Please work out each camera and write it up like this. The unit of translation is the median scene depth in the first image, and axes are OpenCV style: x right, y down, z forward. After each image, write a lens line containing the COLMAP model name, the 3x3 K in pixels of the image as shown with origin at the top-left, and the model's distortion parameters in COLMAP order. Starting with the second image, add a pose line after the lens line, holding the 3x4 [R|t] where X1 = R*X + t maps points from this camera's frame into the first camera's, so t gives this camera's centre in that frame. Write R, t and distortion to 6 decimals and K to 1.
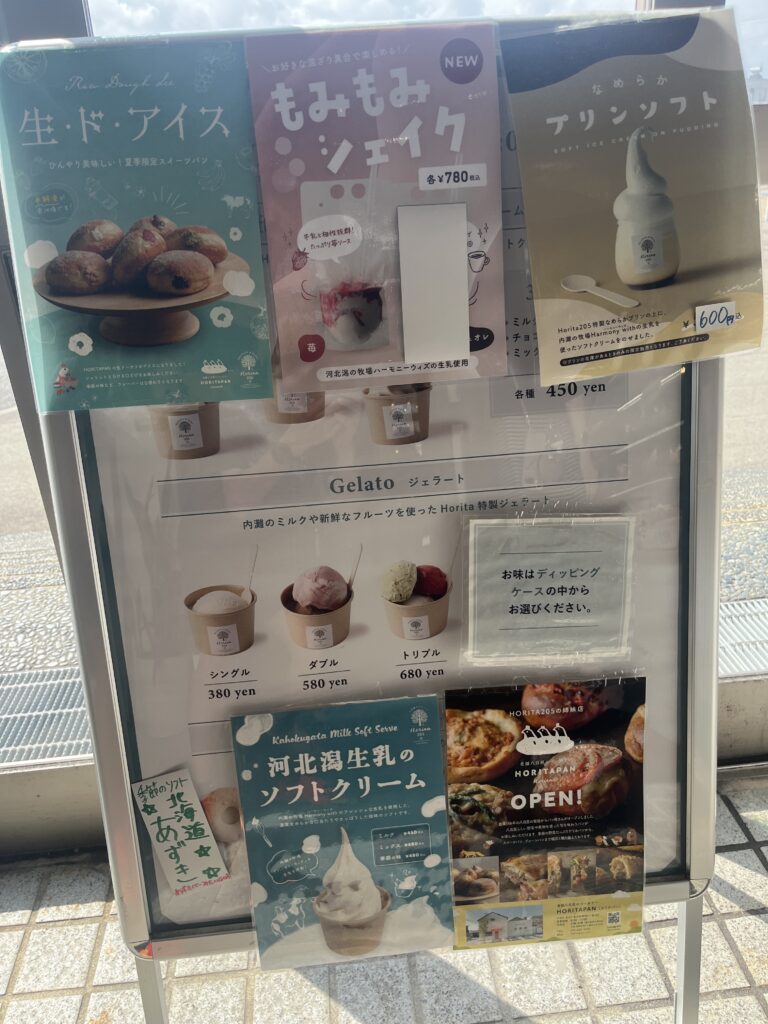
lens RADIAL K [[779.7, 0, 380.5], [0, 779.7, 516.4], [0, 0, 1]] dist [0.028266, -0.054432]
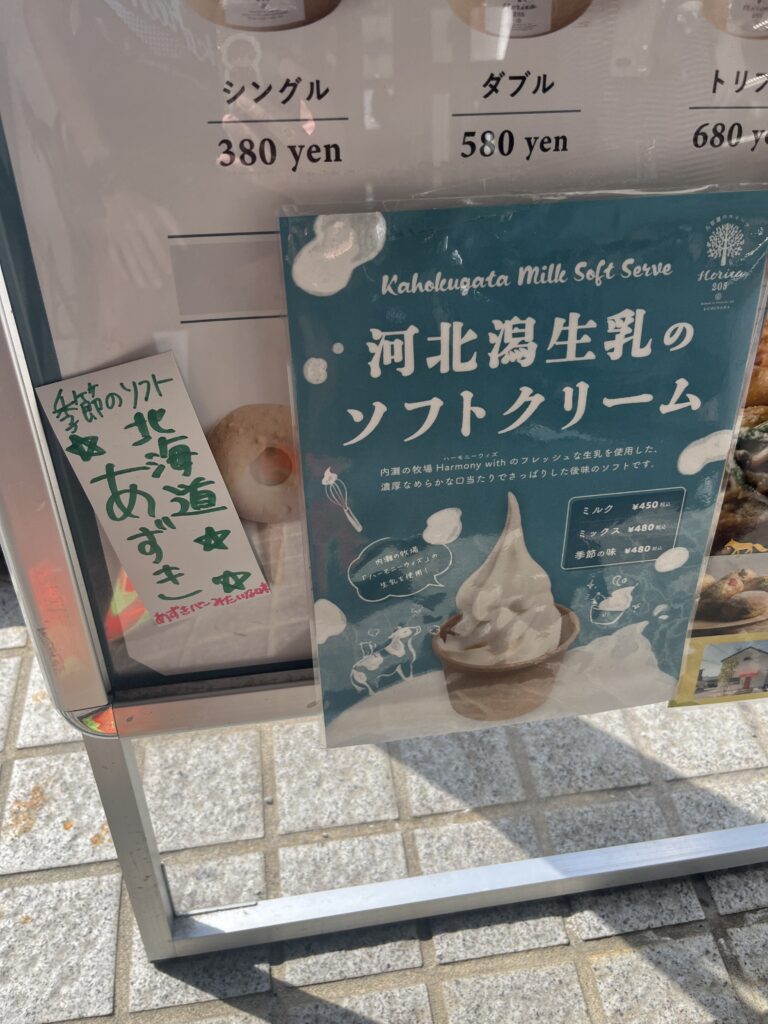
lens RADIAL K [[779.7, 0, 385.6], [0, 779.7, 512.4], [0, 0, 1]] dist [0.028266, -0.054432]
pose [[0.995274, 0.005844, 0.096930, -0.169452], [-0.036995, 0.945729, 0.322843, 0.258774], [-0.089782, -0.324903, 0.941476, 0.558035]]
